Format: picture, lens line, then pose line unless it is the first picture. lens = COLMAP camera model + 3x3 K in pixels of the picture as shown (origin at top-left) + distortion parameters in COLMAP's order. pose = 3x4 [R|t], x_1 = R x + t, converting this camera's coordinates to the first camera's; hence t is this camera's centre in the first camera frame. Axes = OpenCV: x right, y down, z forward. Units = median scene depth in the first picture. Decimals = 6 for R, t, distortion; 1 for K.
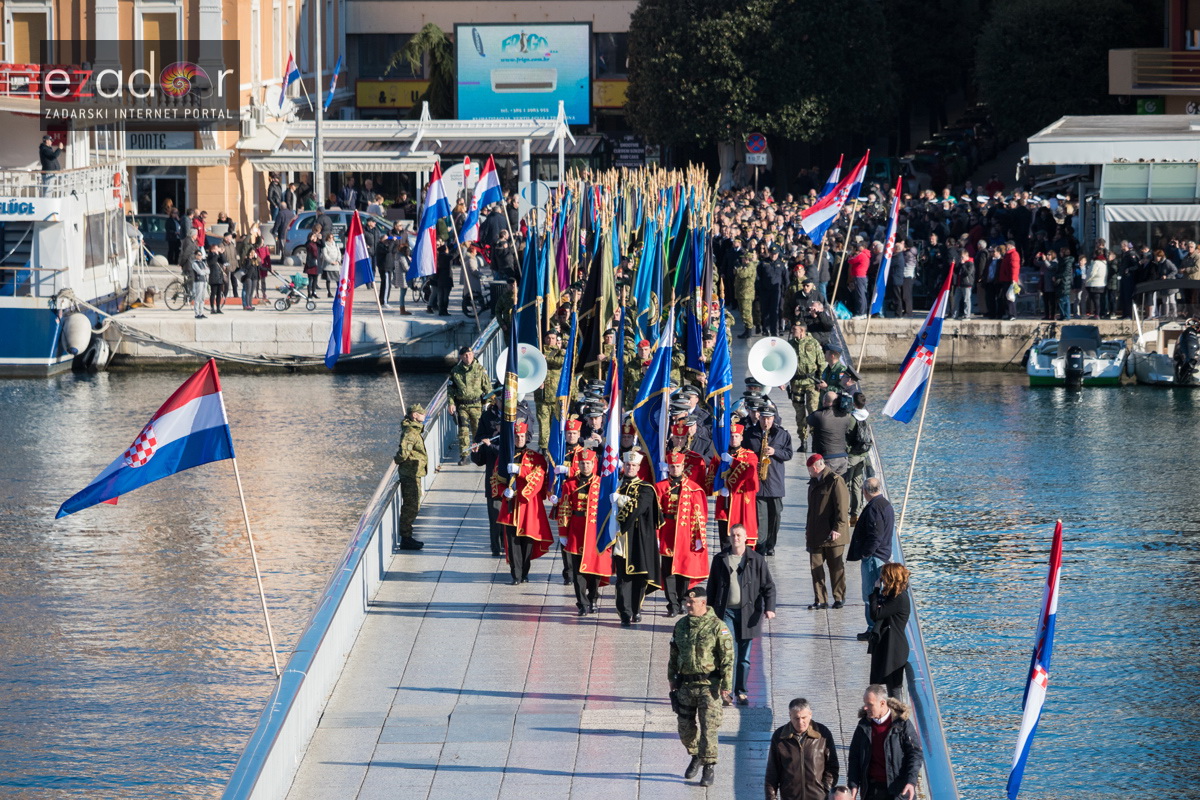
lens RADIAL K [[8331.7, 0, 599.8], [0, 8331.7, 444.8], [0, 0, 1]] dist [2.422426, 13.298105]
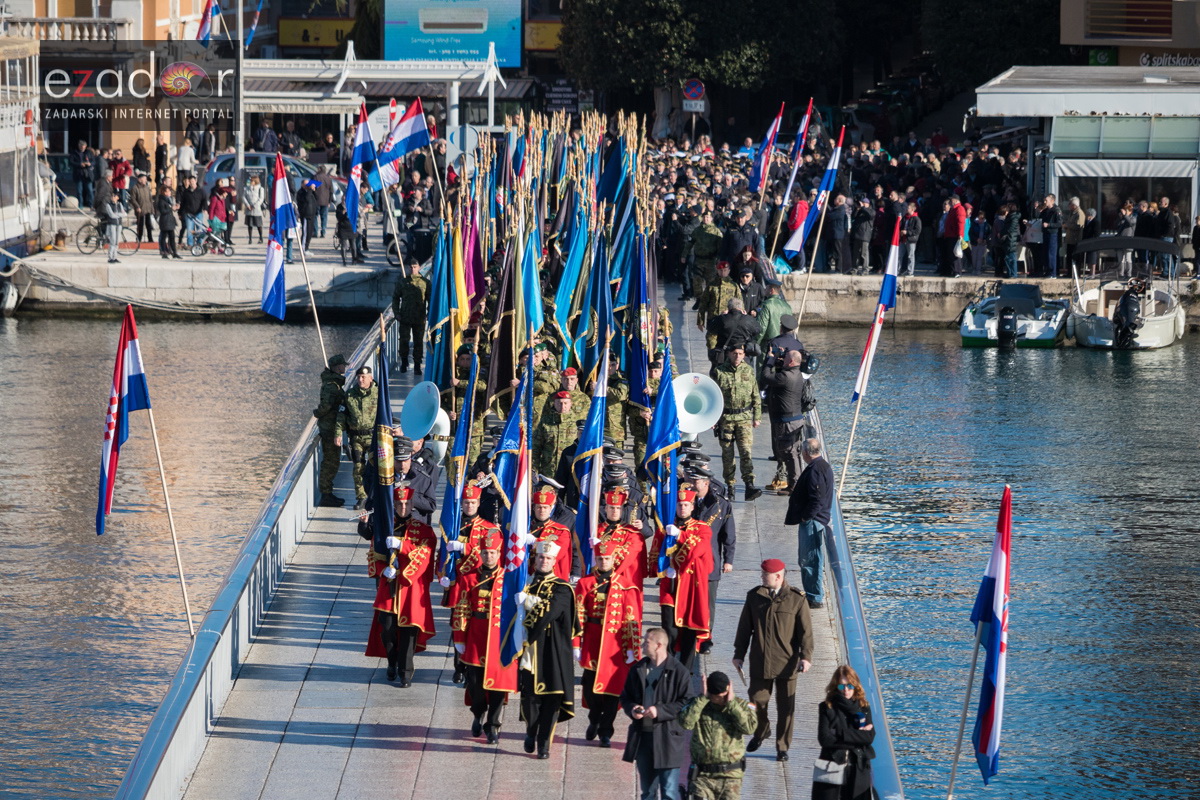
lens RADIAL K [[6918.8, 0, 600.4], [0, 6918.8, 399.2], [0, 0, 1]] dist [1.669320, 7.824341]
pose [[0.999883, 0.012770, 0.008363, 0.001726], [-0.012869, 0.999846, 0.011938, -0.009851], [-0.008209, -0.012044, 0.999894, 0.201253]]
